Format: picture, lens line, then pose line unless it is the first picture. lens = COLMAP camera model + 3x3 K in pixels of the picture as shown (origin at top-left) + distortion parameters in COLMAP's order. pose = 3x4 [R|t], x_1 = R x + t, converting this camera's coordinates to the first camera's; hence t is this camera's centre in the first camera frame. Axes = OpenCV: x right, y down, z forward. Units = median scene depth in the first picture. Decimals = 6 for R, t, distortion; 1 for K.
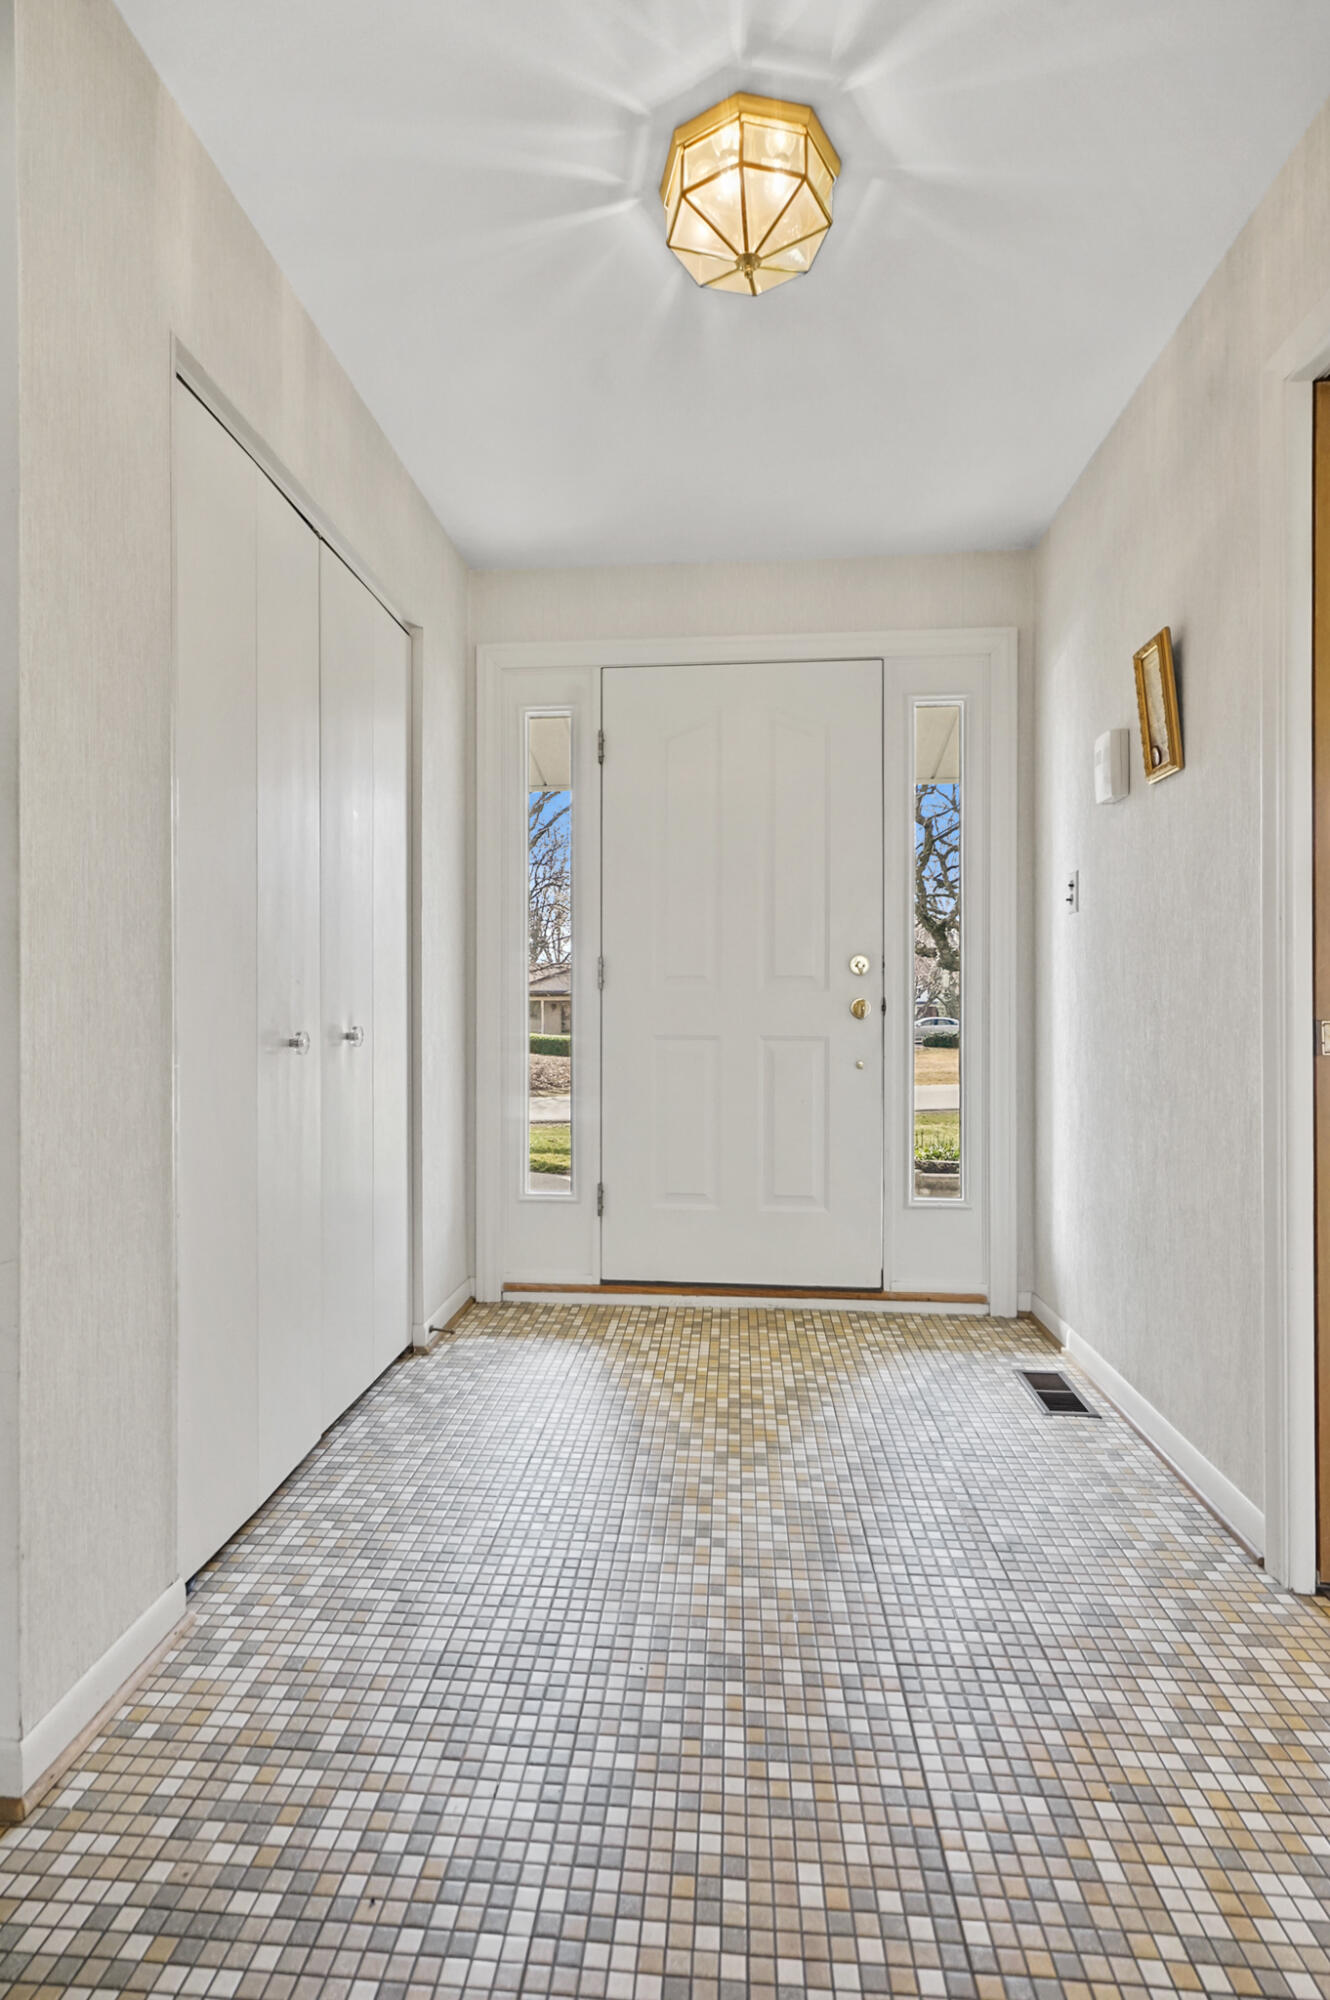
lens RADIAL K [[1001.3, 0, 665.0], [0, 1001.3, 1000.0], [0, 0, 1]] dist [0.002786, -0.000092]
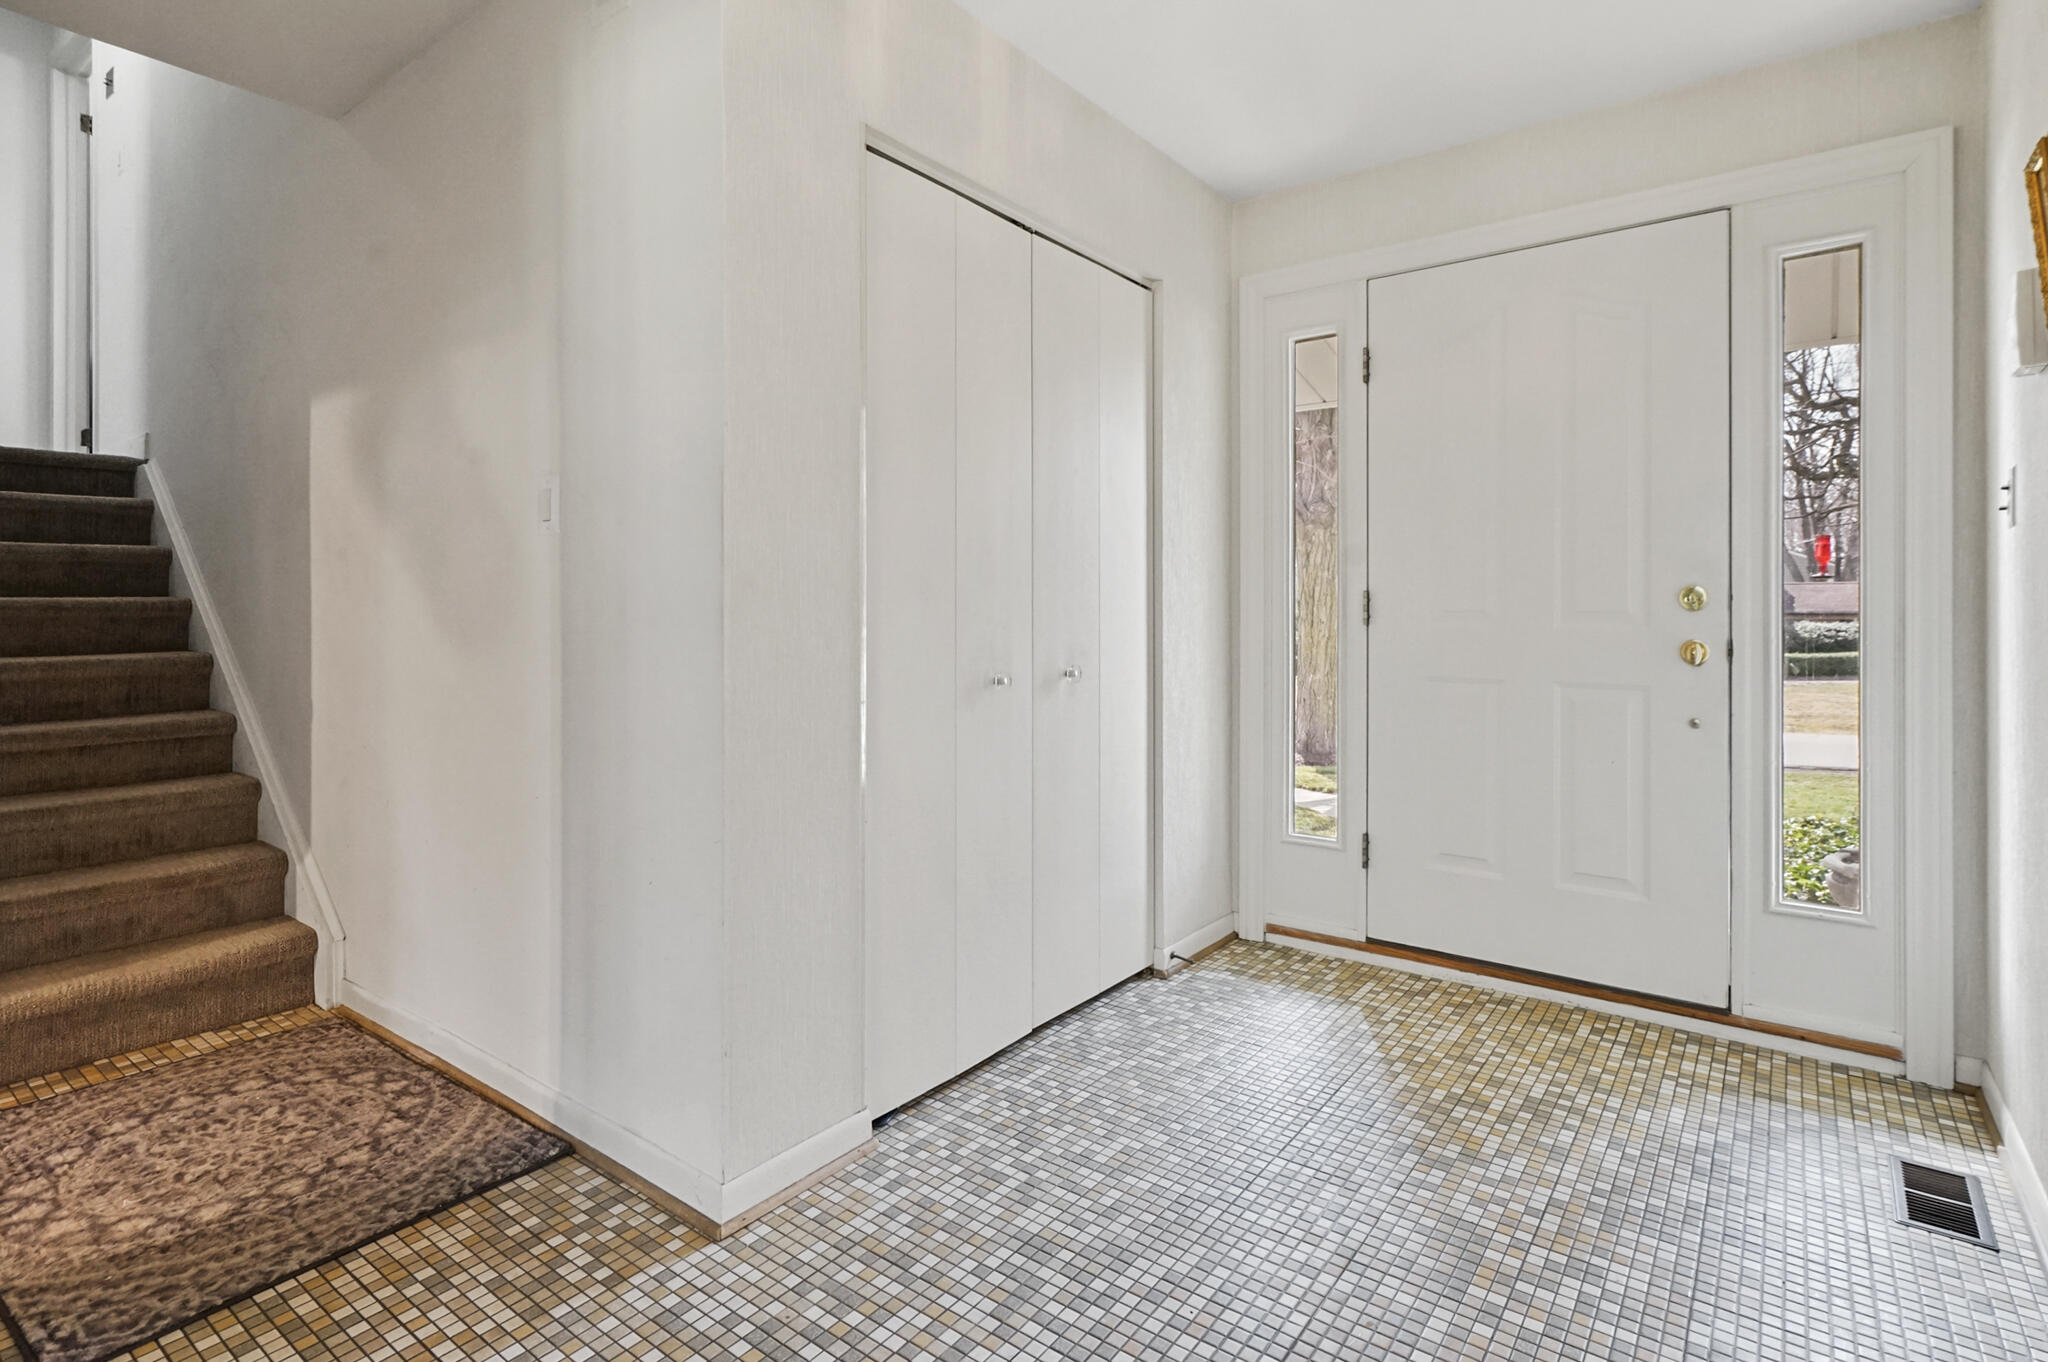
lens RADIAL K [[1035.2, 0, 968.4], [0, 1035.2, 616.8], [0, 0, 1]] dist [0.003100, 0.000320]
pose [[0.832144, 0.001249, -0.554559, 0.239985], [0.000404, 0.999996, 0.002859, -0.030495], [0.554560, -0.002603, 0.832140, -0.004278]]
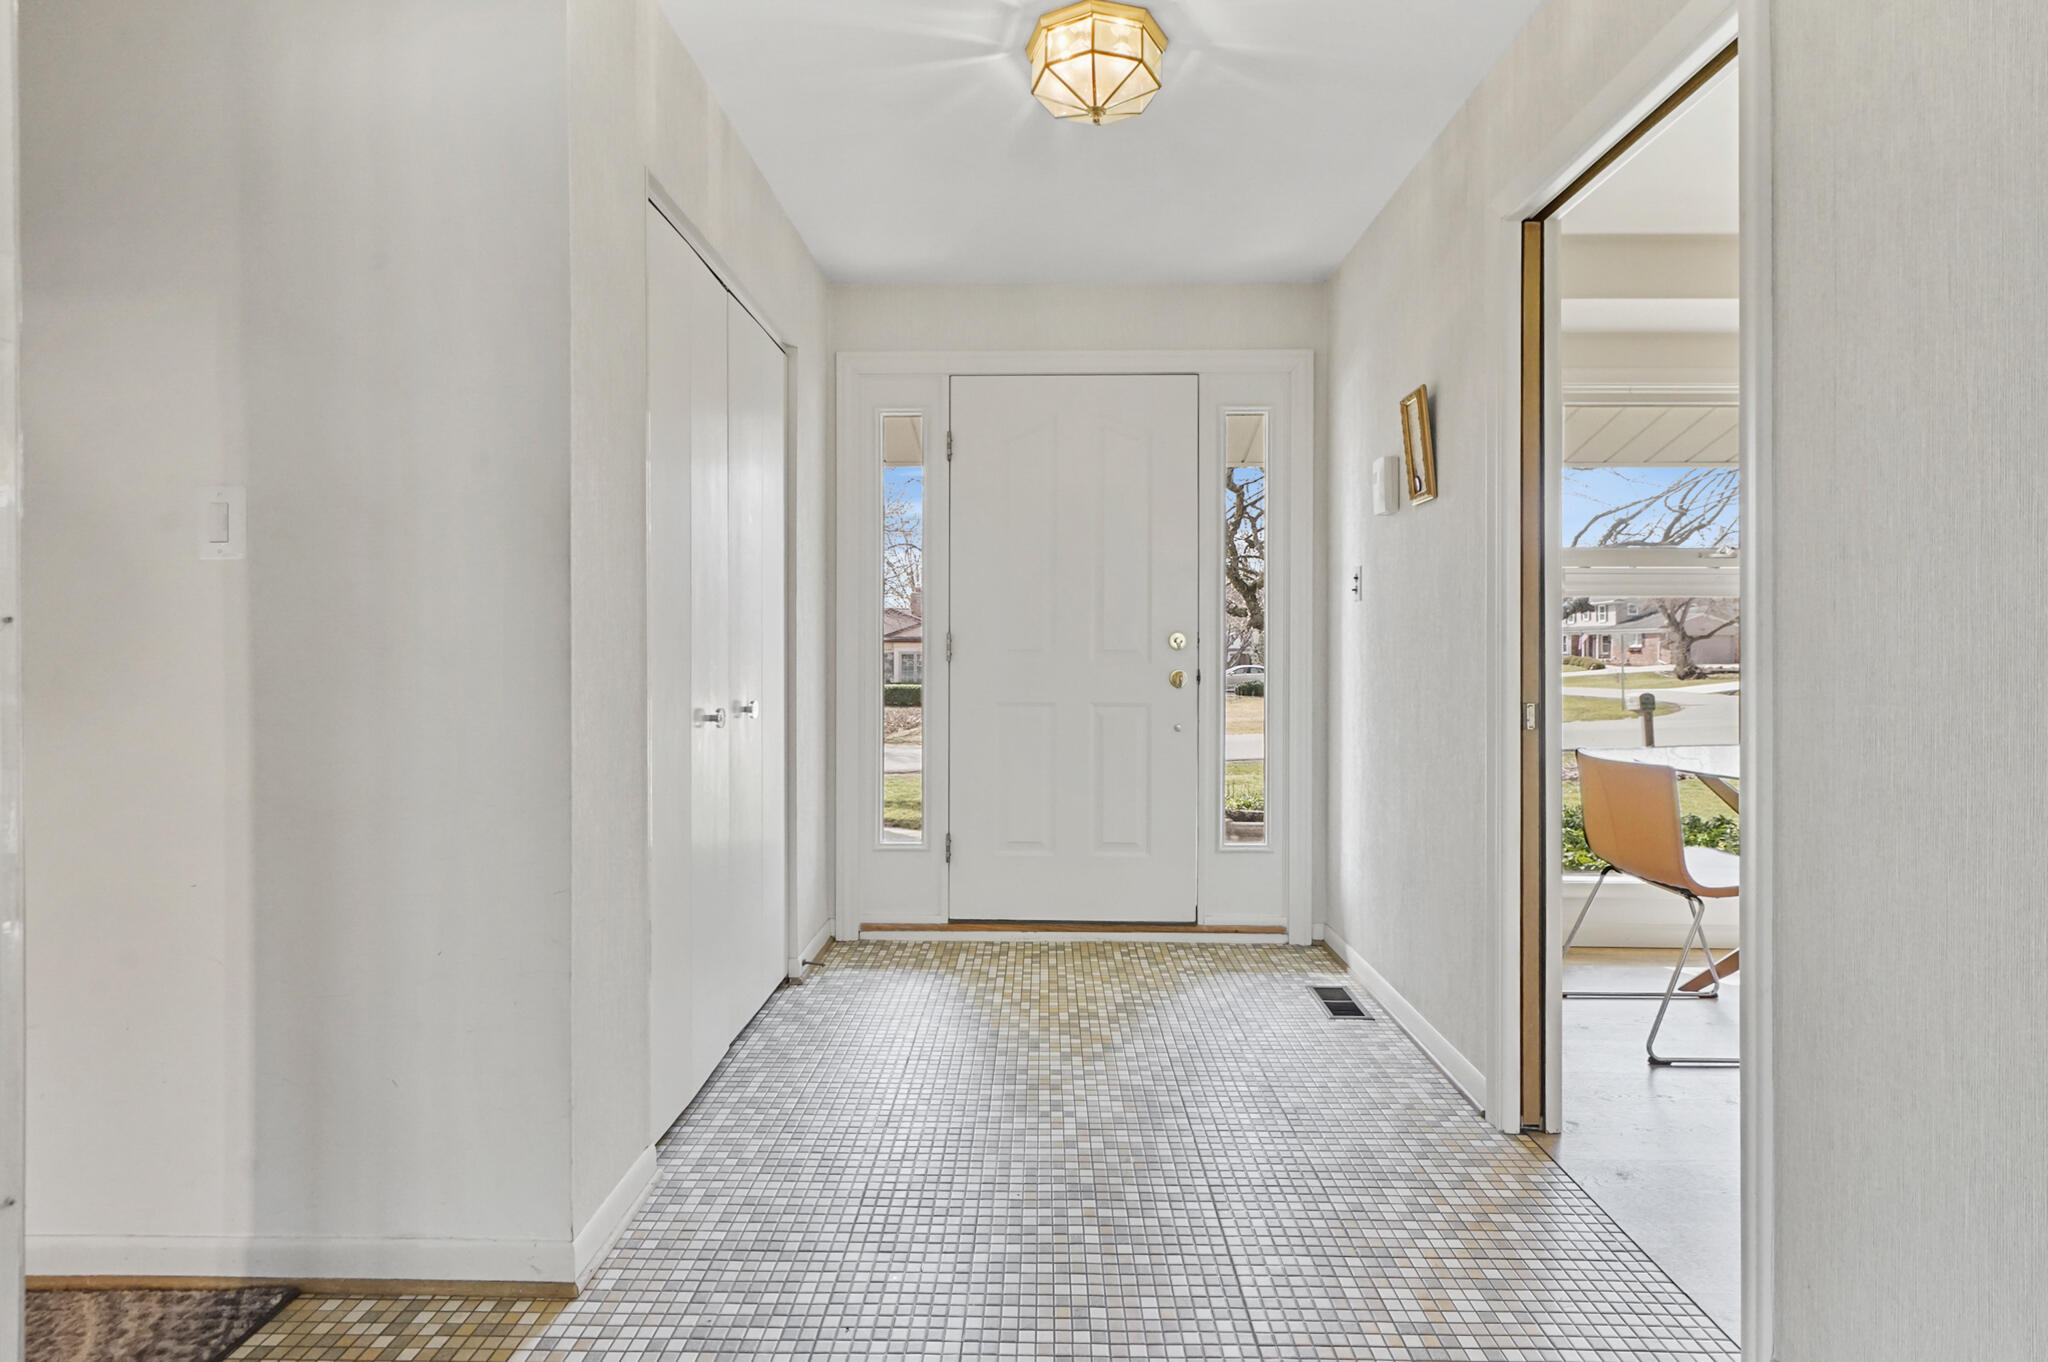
lens RADIAL K [[1025.4, 0, 1024.5], [0, 1025.4, 664.0], [0, 0, 1]] dist [0.002786, -0.000092]
pose [[0.998803, -0.001539, 0.048893, -0.051915], [0.000780, 0.999879, 0.015526, -0.037035], [-0.048911, -0.015469, 0.998683, -0.223088]]
